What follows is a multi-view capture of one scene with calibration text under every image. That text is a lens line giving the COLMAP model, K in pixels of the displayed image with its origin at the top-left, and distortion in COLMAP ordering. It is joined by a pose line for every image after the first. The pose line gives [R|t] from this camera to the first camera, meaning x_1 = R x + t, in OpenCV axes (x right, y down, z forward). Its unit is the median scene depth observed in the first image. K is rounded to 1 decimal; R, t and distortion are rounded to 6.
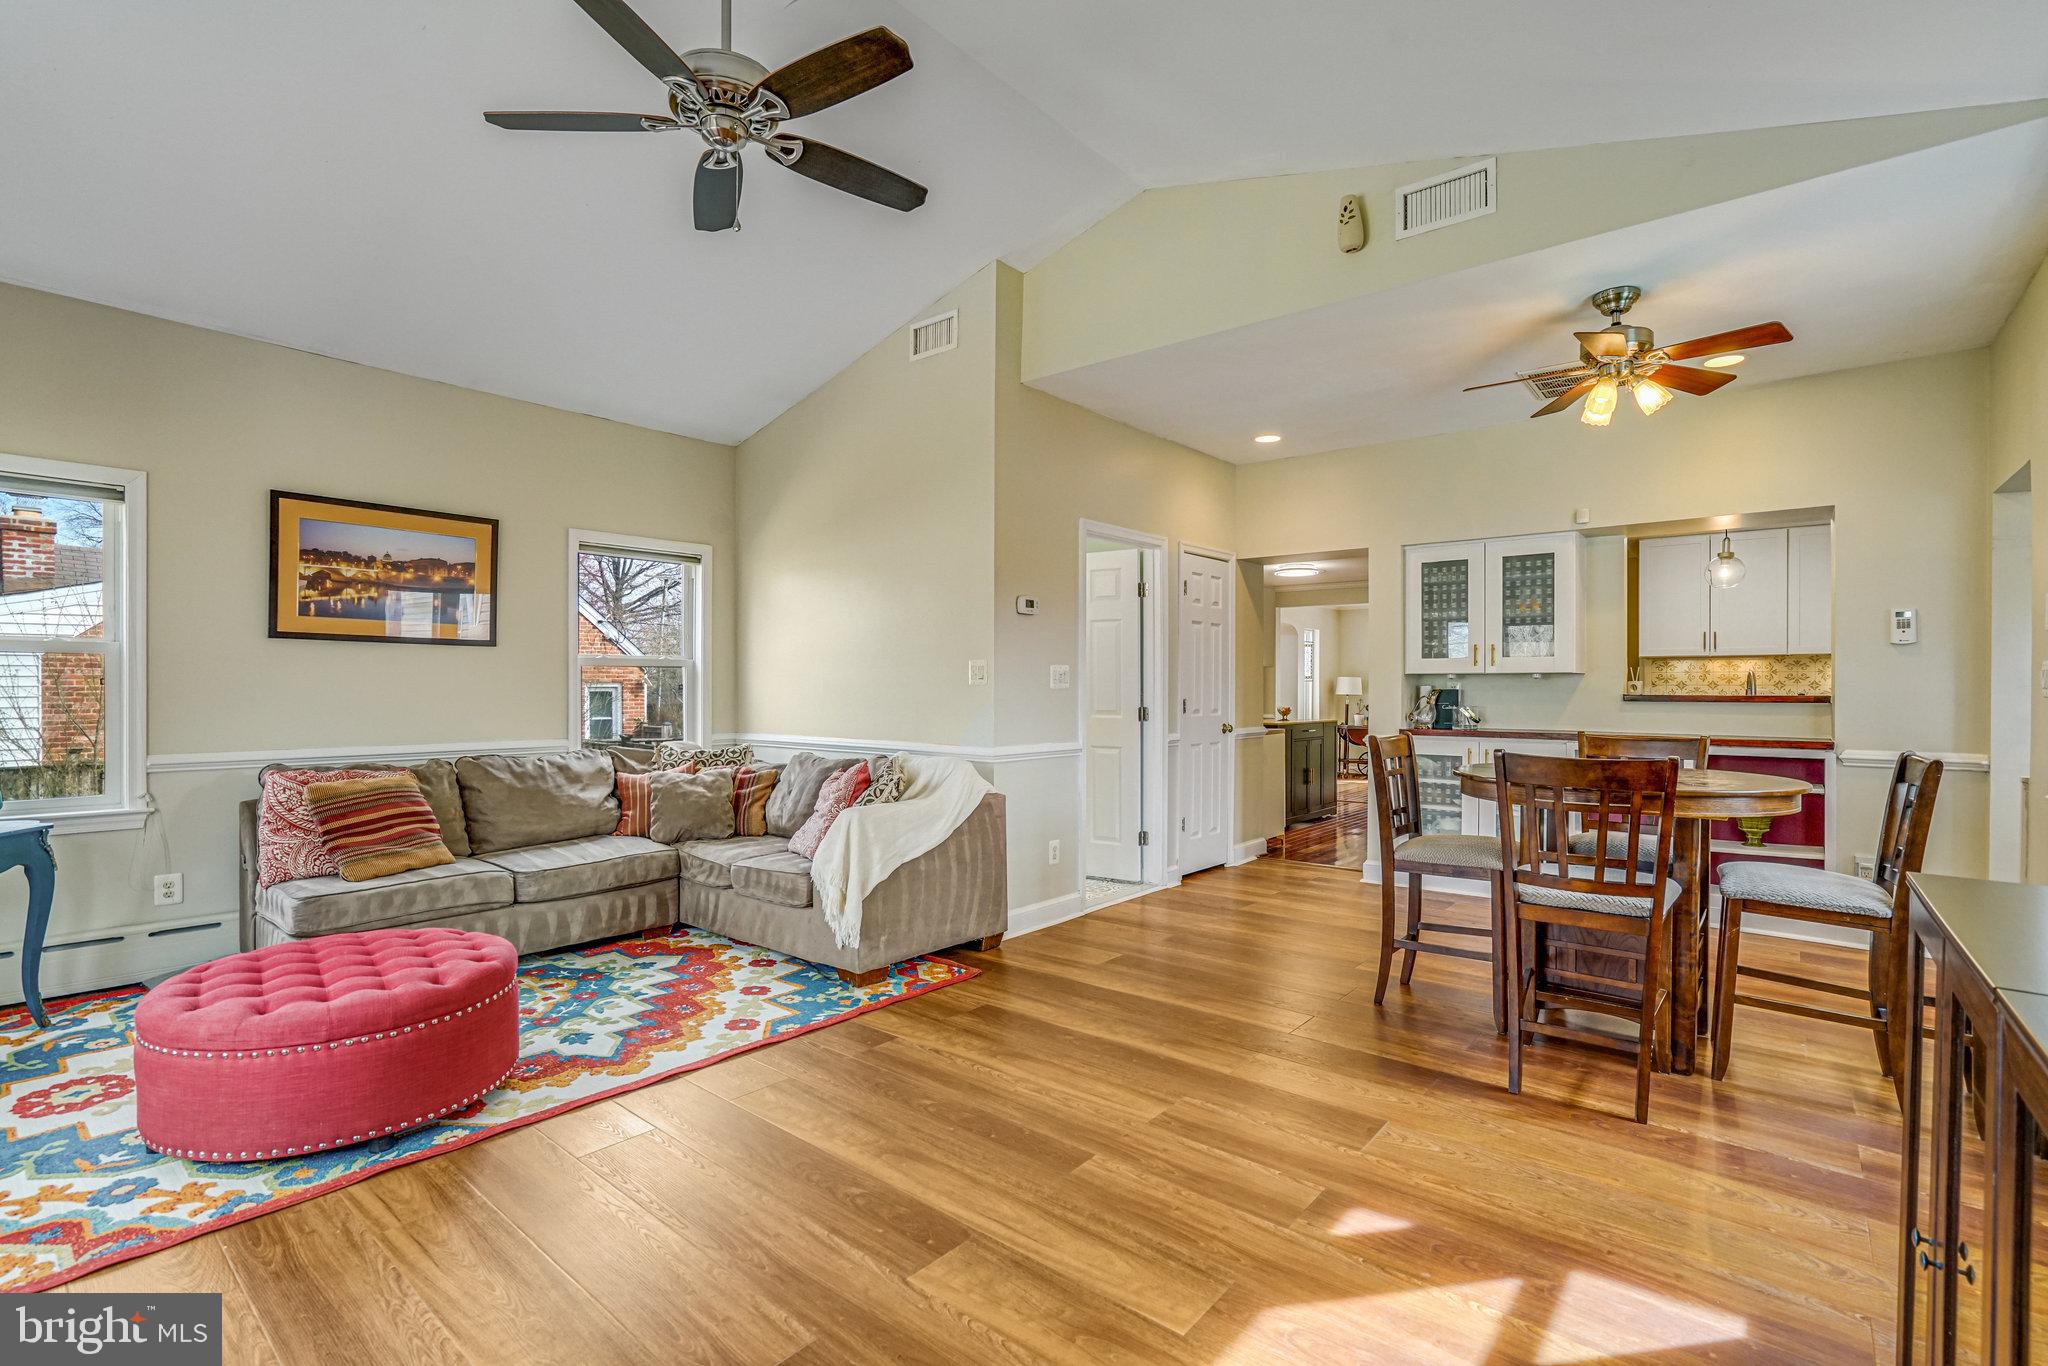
lens RADIAL K [[932.5, 0, 1008.4], [0, 932.5, 690.7], [0, 0, 1]] dist [-0.028308, 0.009227]
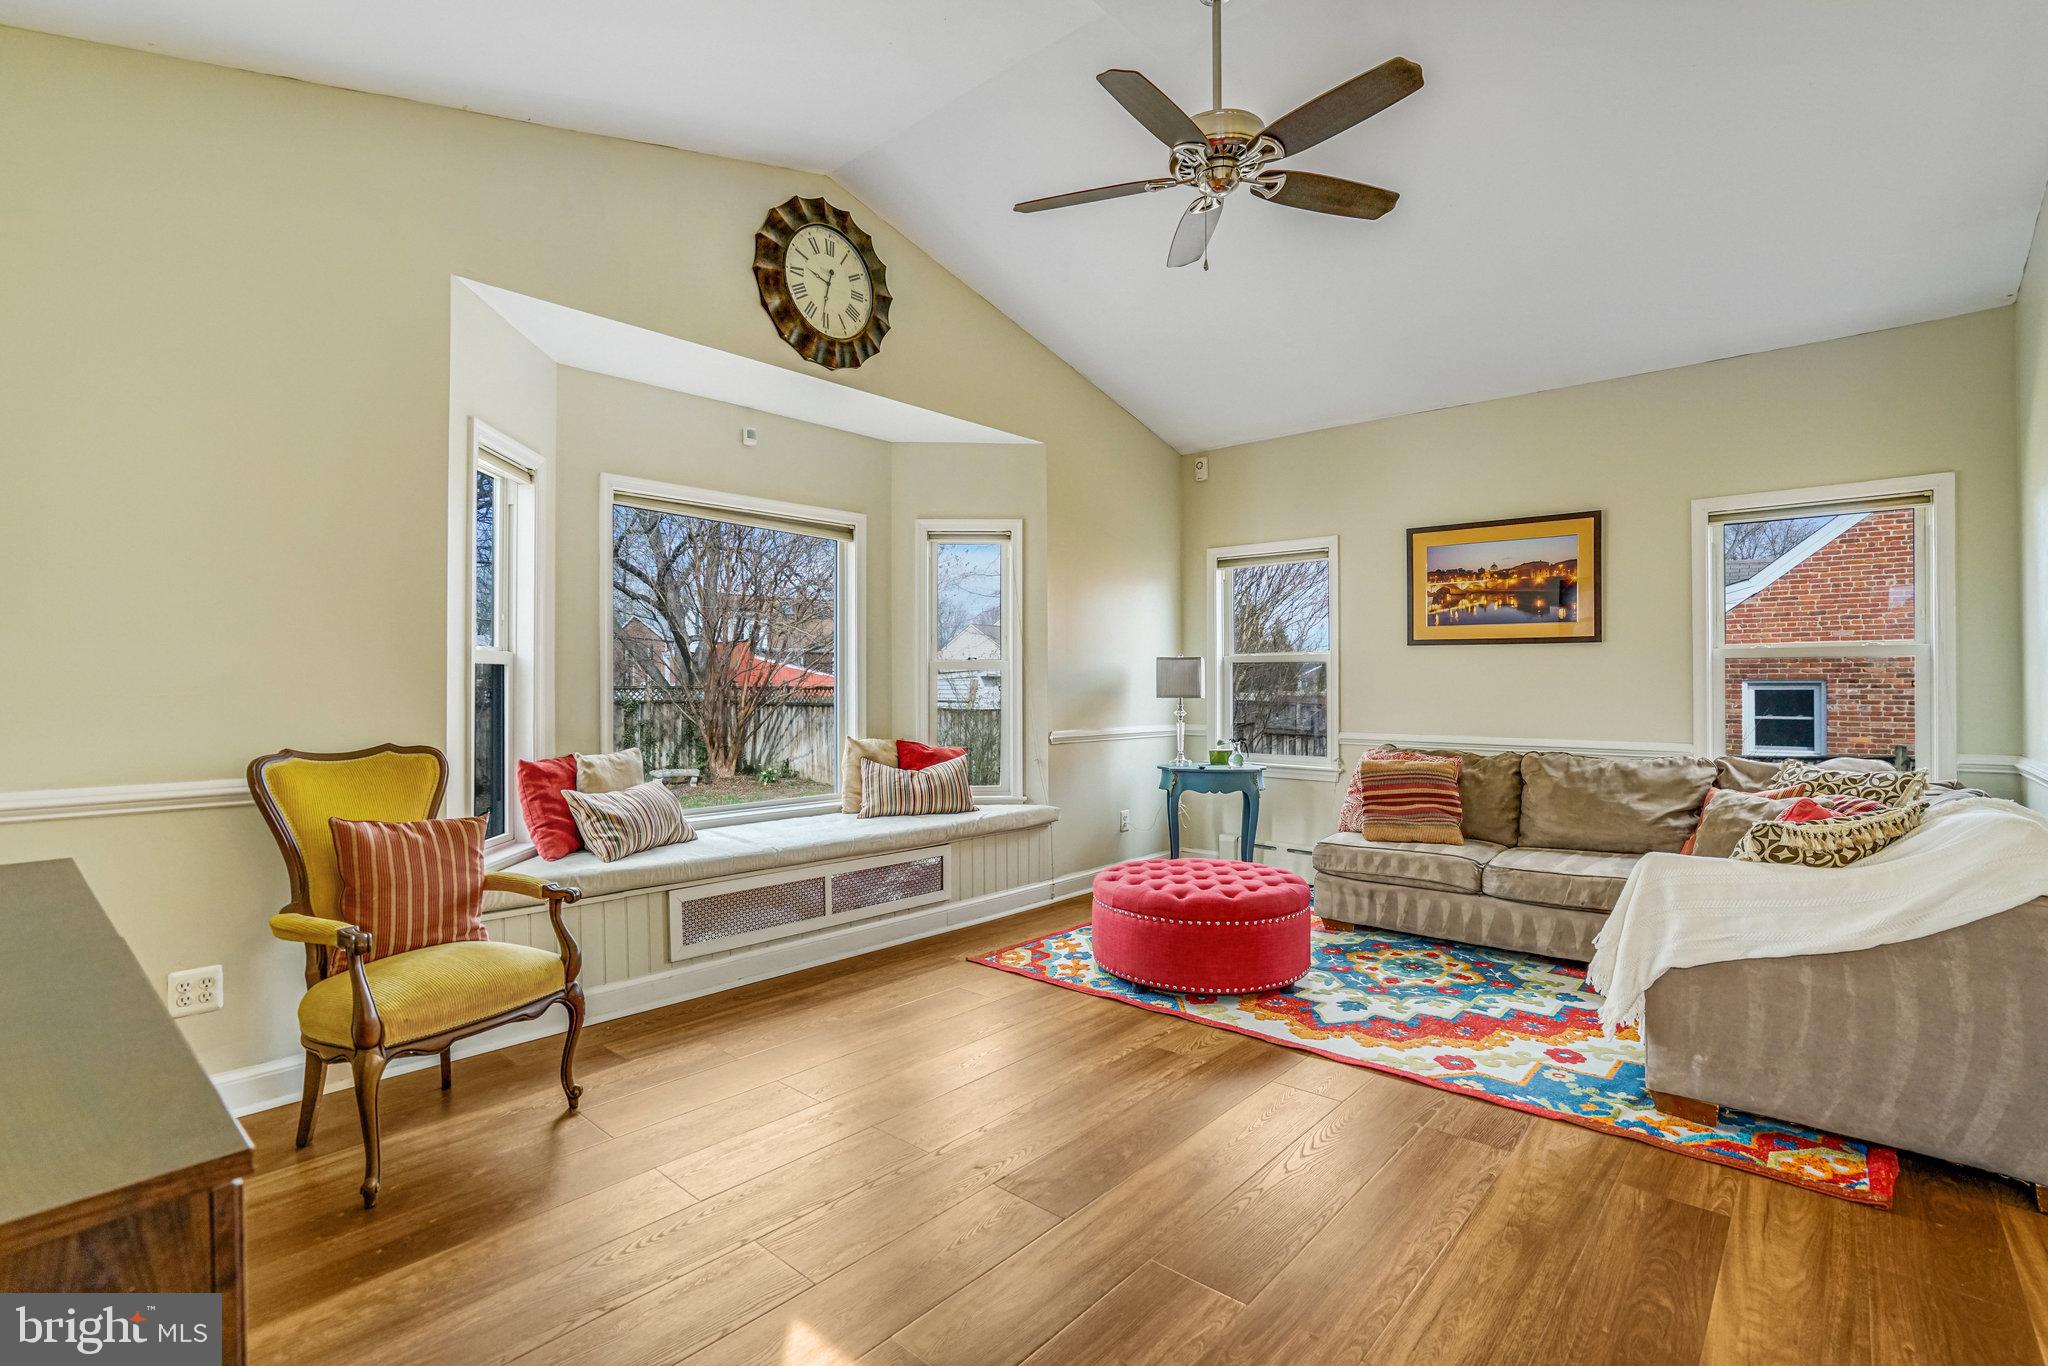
lens RADIAL K [[932.5, 0, 1015.5], [0, 932.5, 680.0], [0, 0, 1]] dist [-0.028308, 0.009227]
pose [[-0.010148, -0.007123, -0.999923, 0.522902], [-0.005099, 0.999962, -0.007071, 0.002260], [0.999936, 0.005027, -0.010184, 0.508450]]
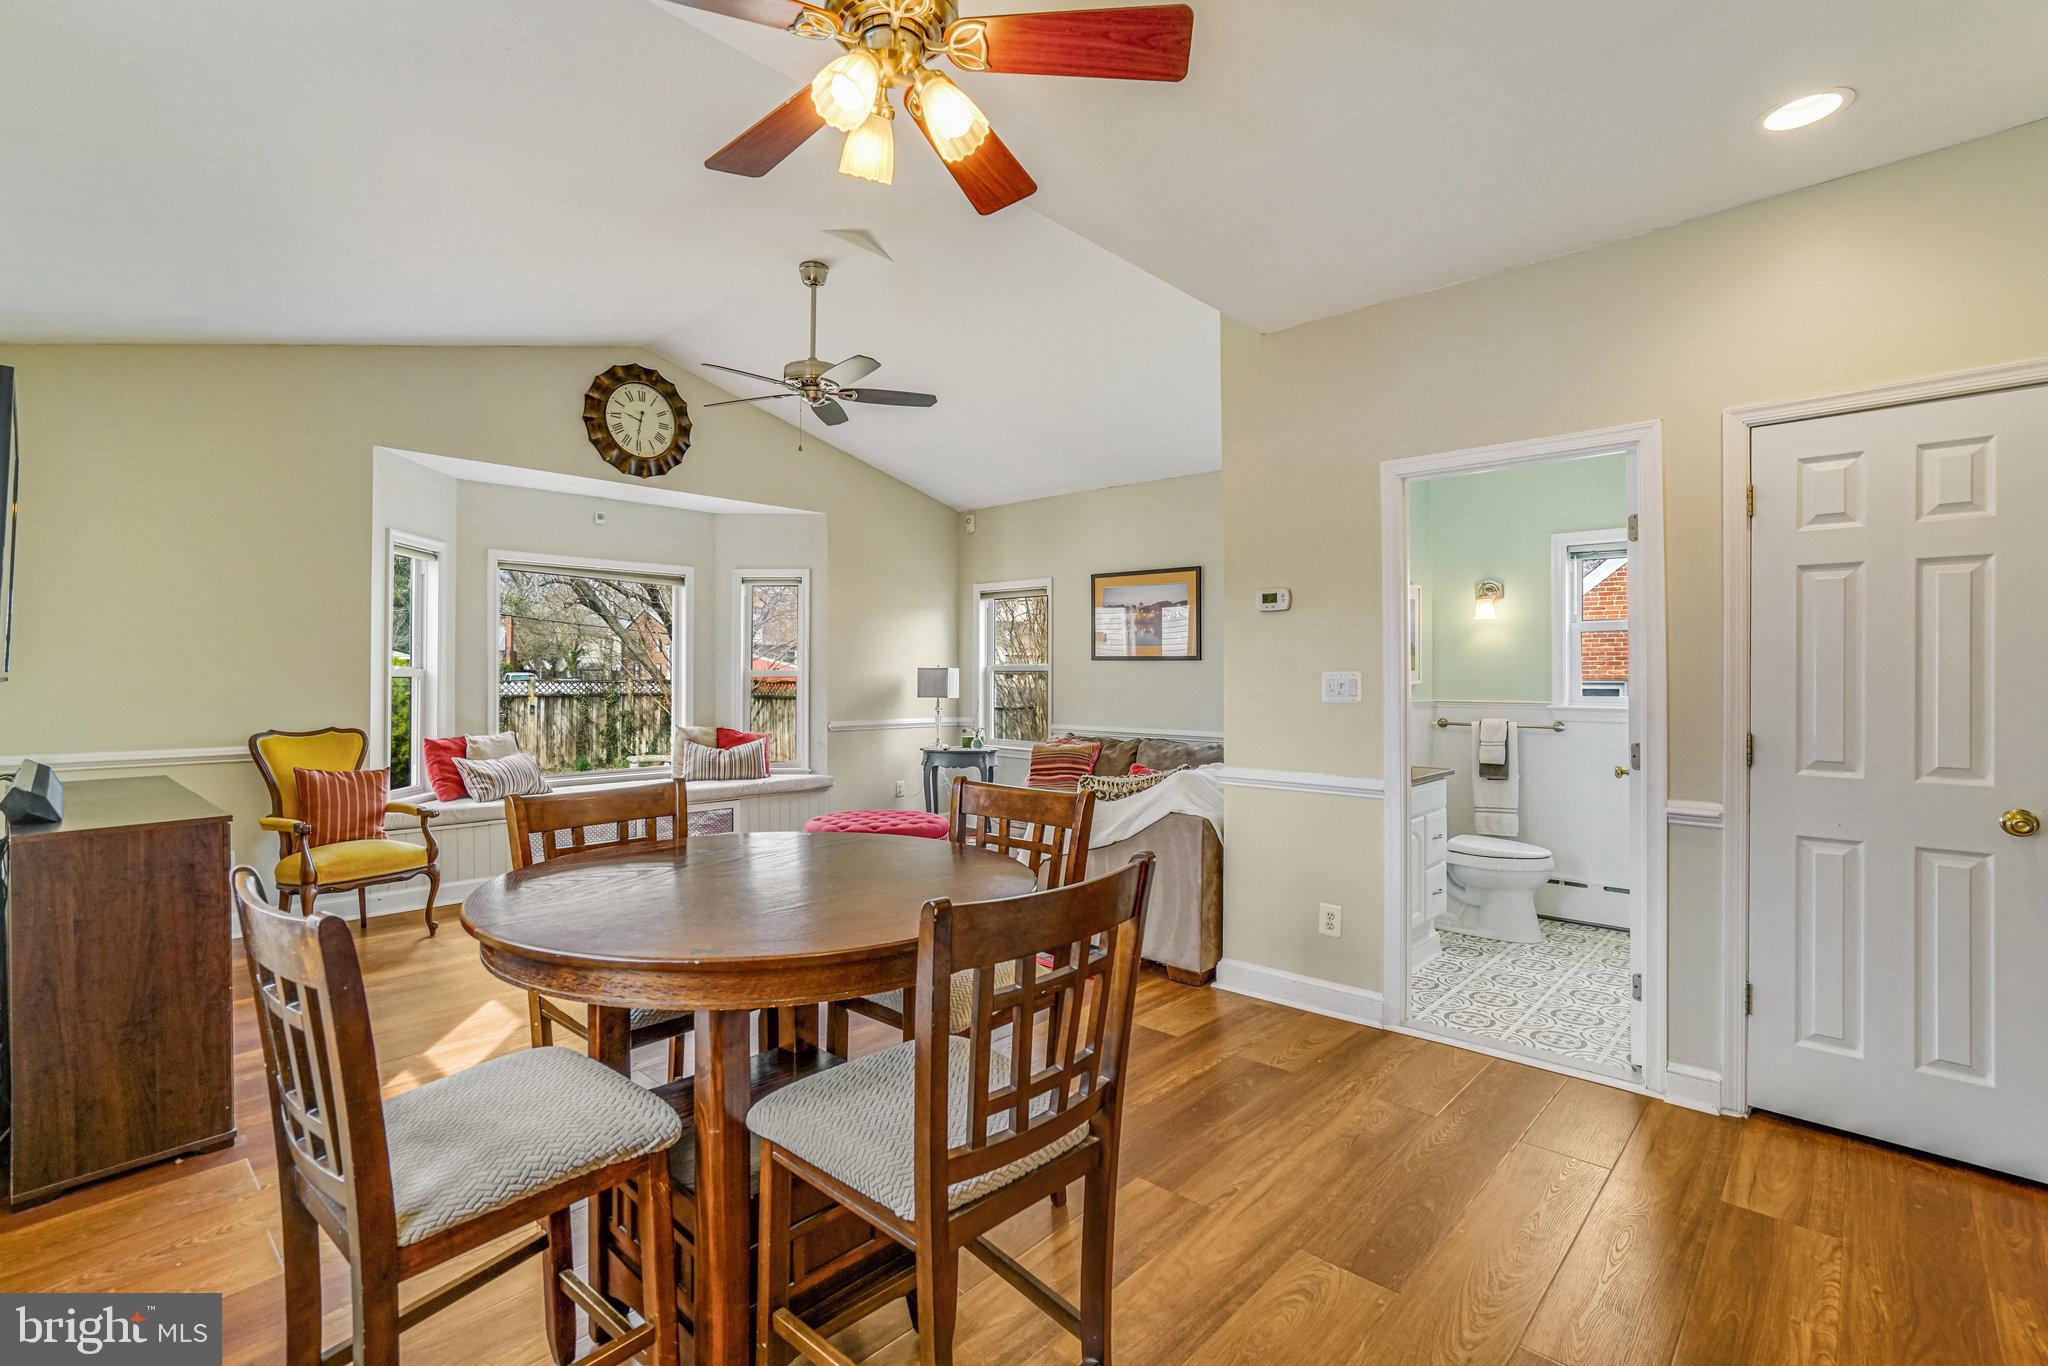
lens RADIAL K [[932.5, 0, 1022.2], [0, 932.5, 672.0], [0, 0, 1]] dist [-0.028308, 0.009227]
pose [[-0.028466, -0.006162, -0.999576, 1.032512], [-0.008300, 0.999948, -0.005927, -0.025703], [0.999560, 0.008128, -0.028516, 0.986371]]
